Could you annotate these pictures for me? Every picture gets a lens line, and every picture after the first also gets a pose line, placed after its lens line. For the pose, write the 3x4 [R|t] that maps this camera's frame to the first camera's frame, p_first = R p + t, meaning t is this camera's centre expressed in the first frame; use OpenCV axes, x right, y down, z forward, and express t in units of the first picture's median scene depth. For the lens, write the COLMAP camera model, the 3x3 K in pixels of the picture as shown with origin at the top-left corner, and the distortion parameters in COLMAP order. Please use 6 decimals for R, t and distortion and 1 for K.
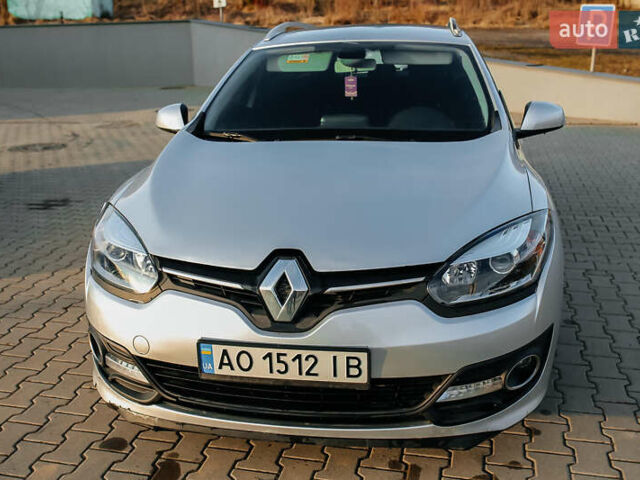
lens RADIAL K [[648.4, 0, 320.0], [0, 648.4, 240.0], [0, 0, 1]] dist [0.001360, 0.007443]
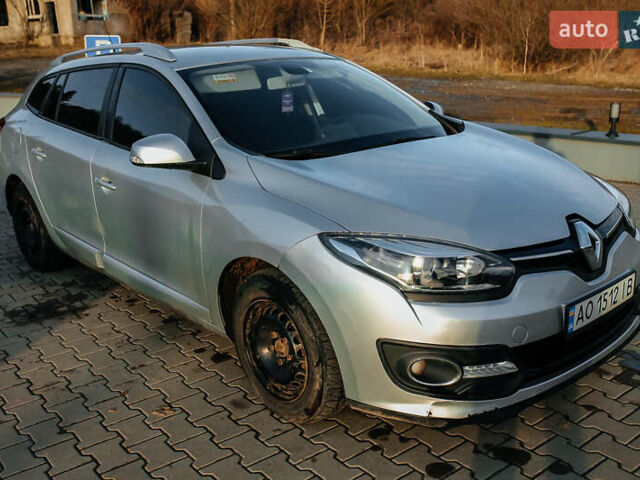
lens RADIAL K [[648.4, 0, 320.0], [0, 648.4, 240.0], [0, 0, 1]] dist [0.001360, 0.007443]
pose [[0.630769, -0.217155, 0.744966, -1.279817], [0.251505, 0.965431, 0.068468, -0.144454], [-0.734081, 0.144175, 0.663580, 0.540498]]
